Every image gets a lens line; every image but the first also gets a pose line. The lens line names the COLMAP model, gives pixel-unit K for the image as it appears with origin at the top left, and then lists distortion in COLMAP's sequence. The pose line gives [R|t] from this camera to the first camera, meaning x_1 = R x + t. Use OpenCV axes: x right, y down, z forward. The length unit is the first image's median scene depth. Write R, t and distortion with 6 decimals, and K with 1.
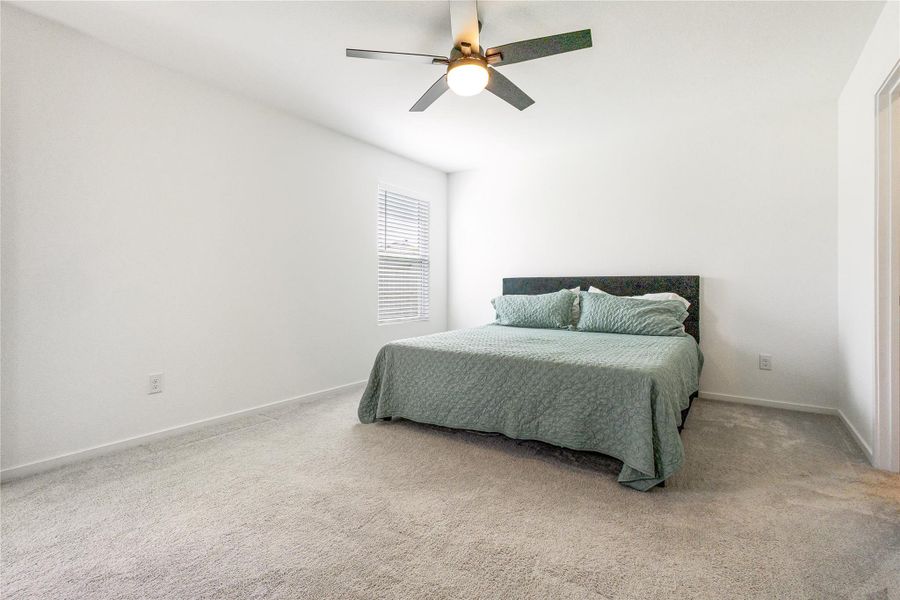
lens RADIAL K [[420.3, 0, 450.0], [0, 420.3, 295.3], [0, 0, 1]] dist [0.007546, 0.000762]
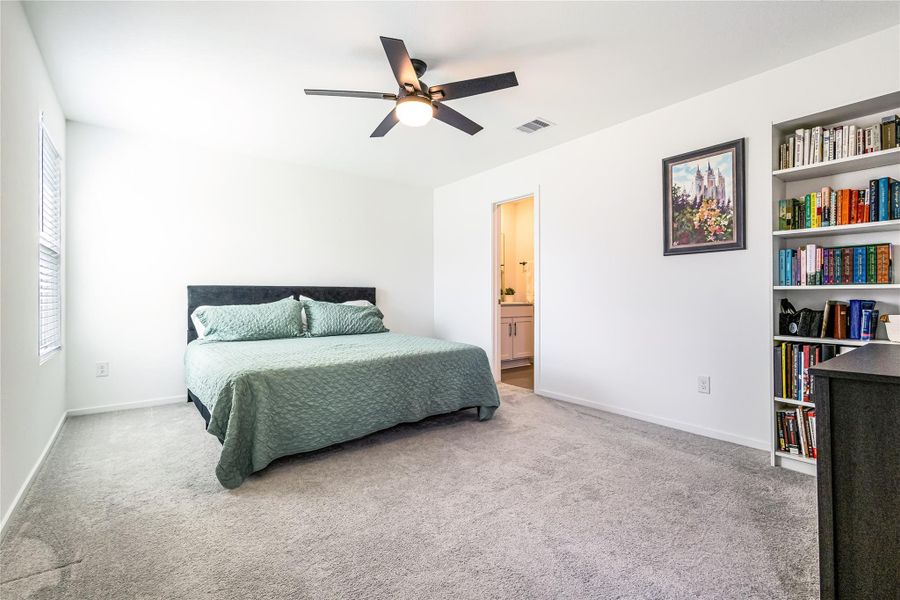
lens RADIAL K [[420.3, 0, 450.0], [0, 420.3, 297.3], [0, 0, 1]] dist [0.007546, 0.000762]
pose [[0.299167, -0.004180, 0.954192, -0.621221], [0.024720, 0.999689, -0.003372, -0.003707], [-0.953881, 0.024597, 0.299177, 0.351972]]
